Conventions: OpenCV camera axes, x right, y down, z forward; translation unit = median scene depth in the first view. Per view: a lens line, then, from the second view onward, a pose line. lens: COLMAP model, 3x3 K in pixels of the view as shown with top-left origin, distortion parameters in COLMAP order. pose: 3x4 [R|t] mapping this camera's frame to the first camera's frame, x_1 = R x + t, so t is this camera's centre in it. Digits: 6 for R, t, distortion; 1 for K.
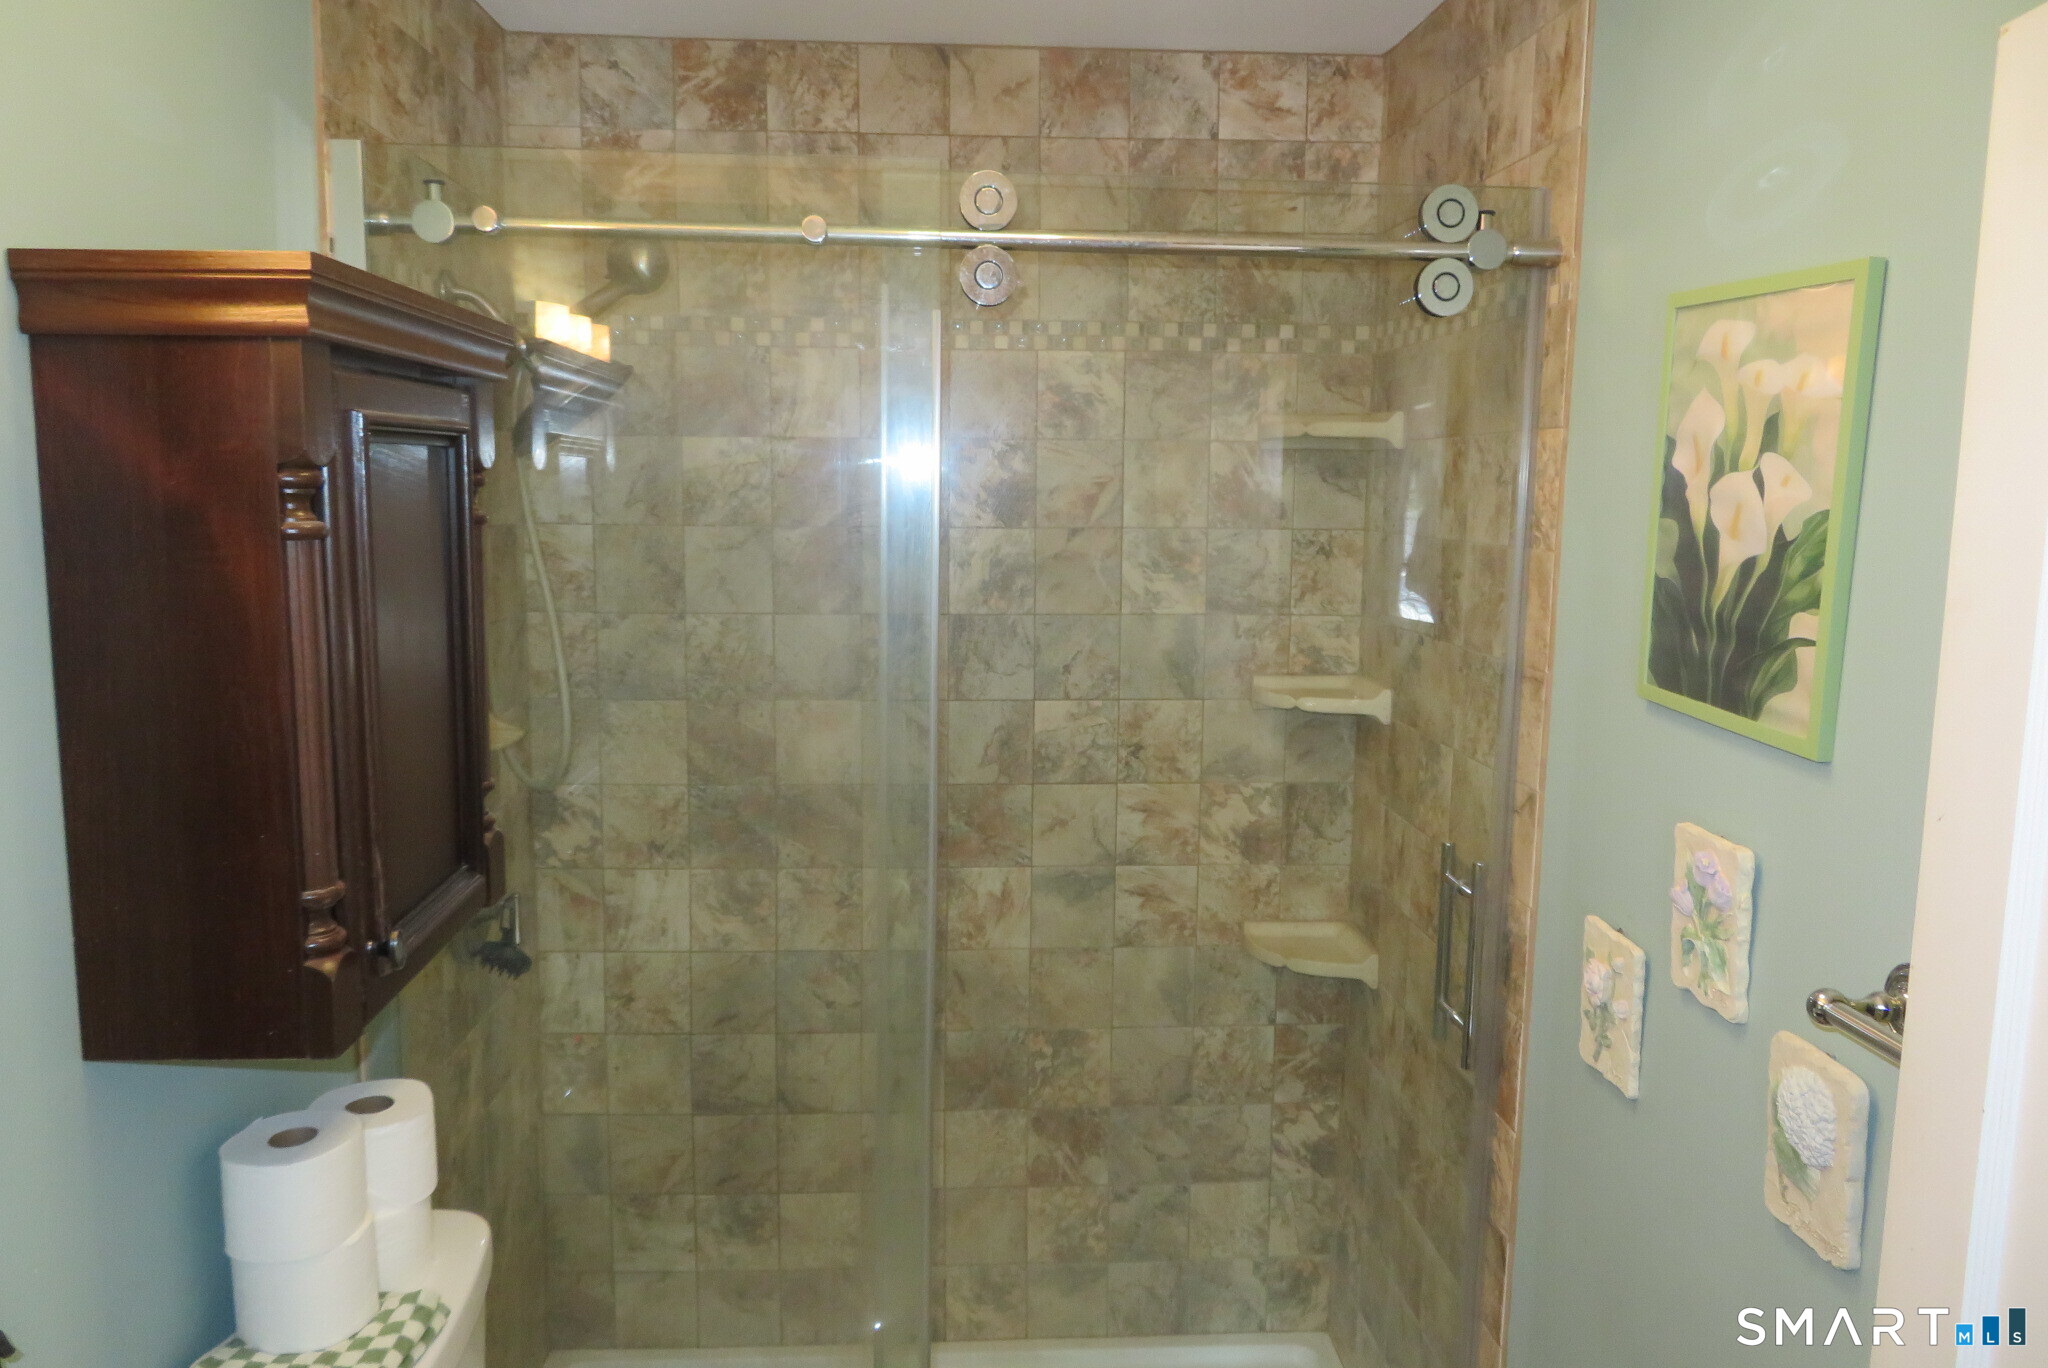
lens RADIAL K [[1467.2, 0, 1022.3], [0, 1467.2, 682.9], [0, 0, 1]] dist [-0.011955, 0.006251]
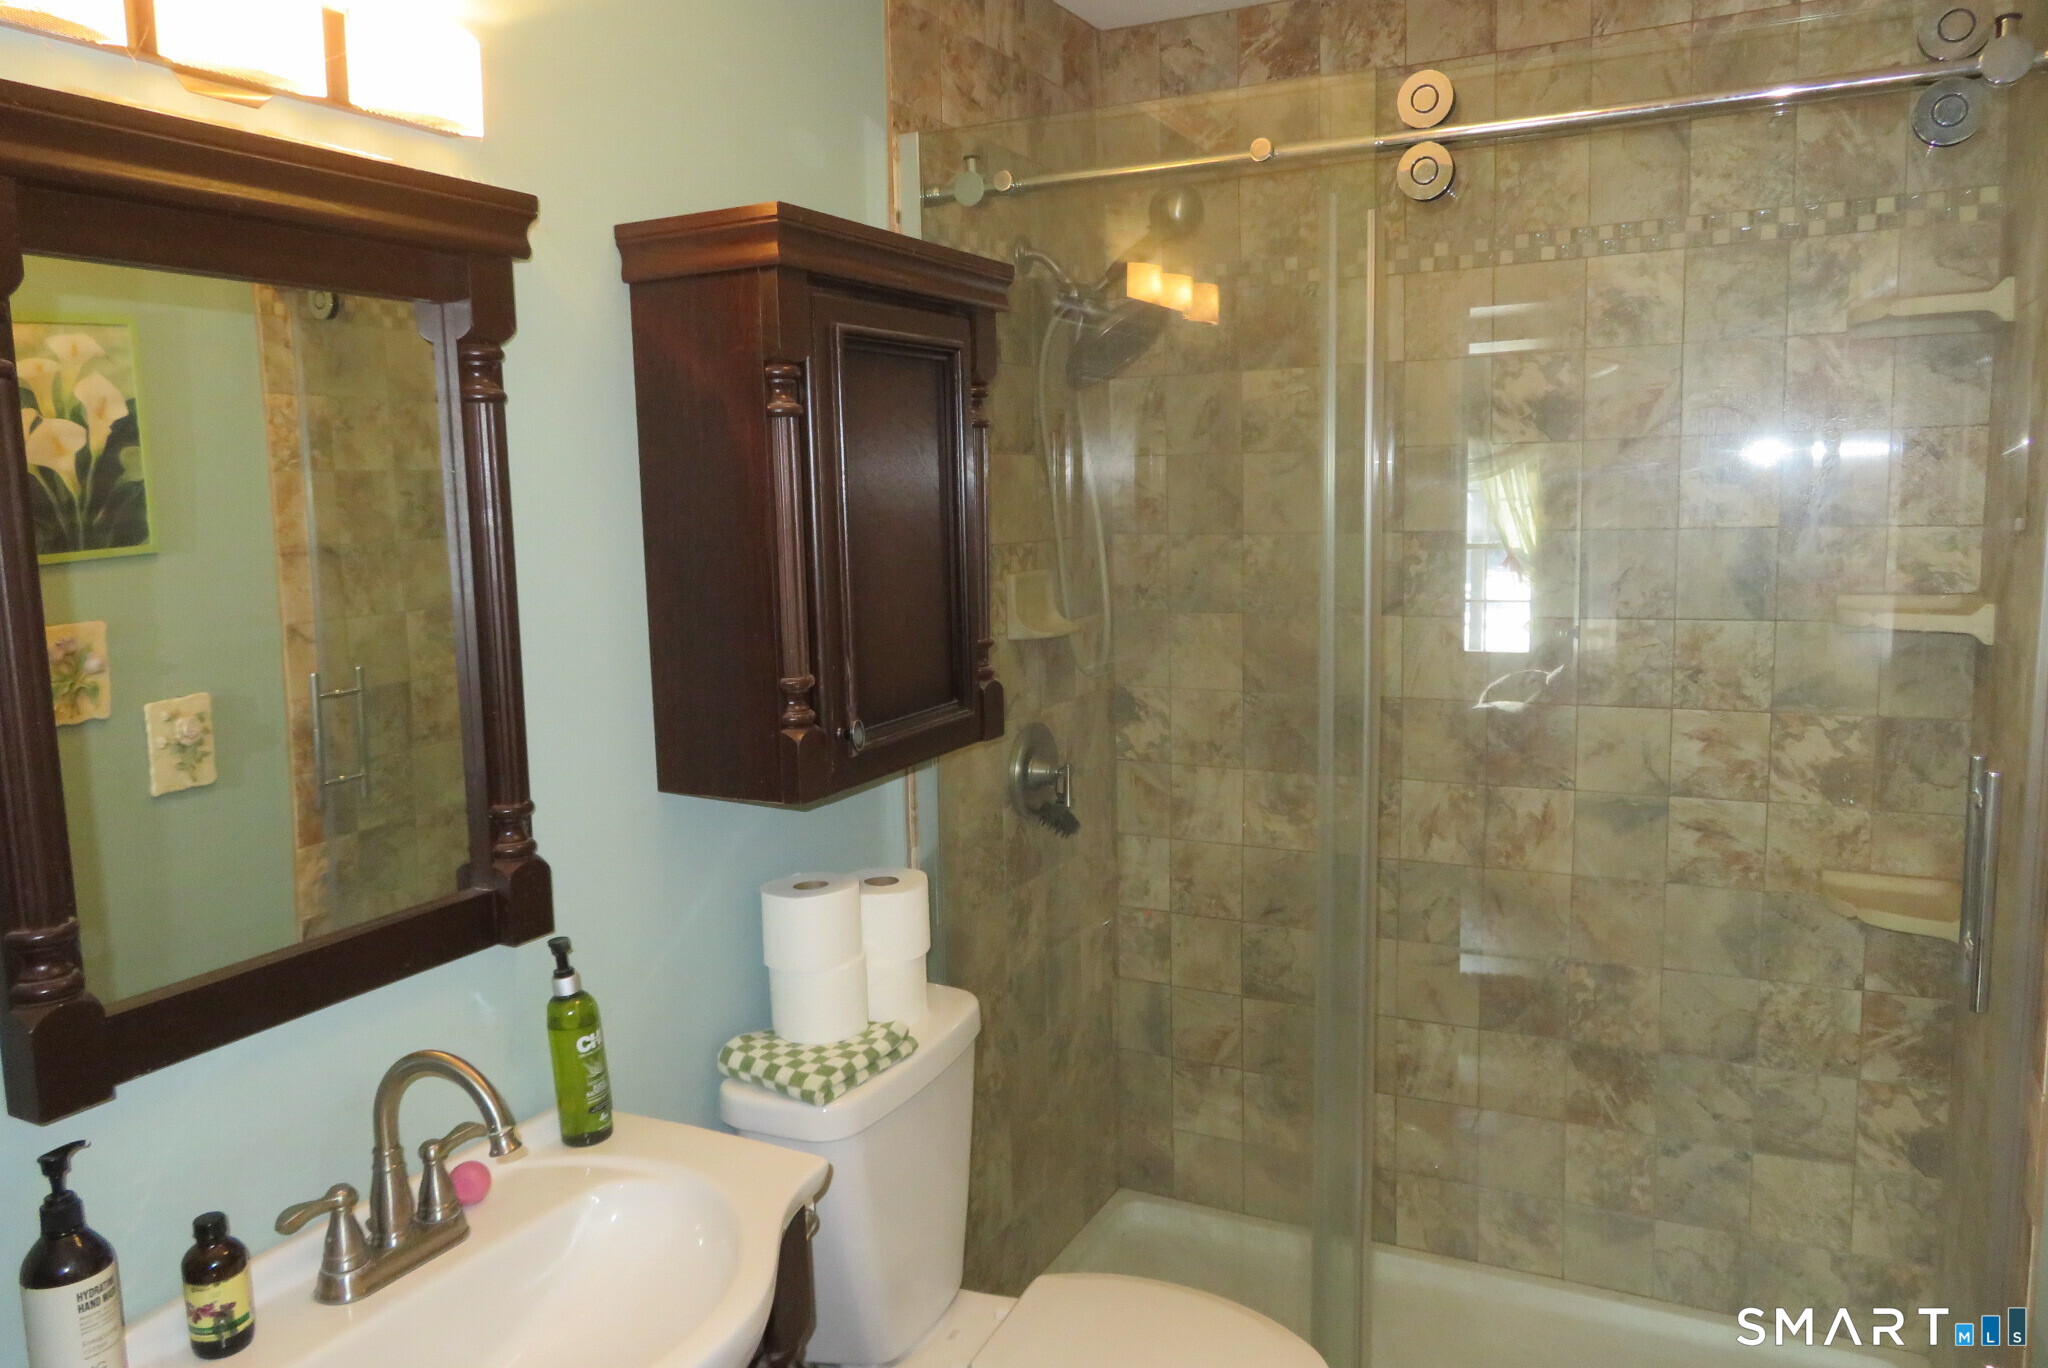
lens RADIAL K [[1467.2, 0, 1014.0], [0, 1467.2, 684.6], [0, 0, 1]] dist [-0.011955, 0.006251]
pose [[0.858967, 0.035332, -0.510810, 0.186161], [-0.035899, 0.999317, 0.008755, 0.061557], [0.510771, 0.010818, 0.859649, -0.029630]]
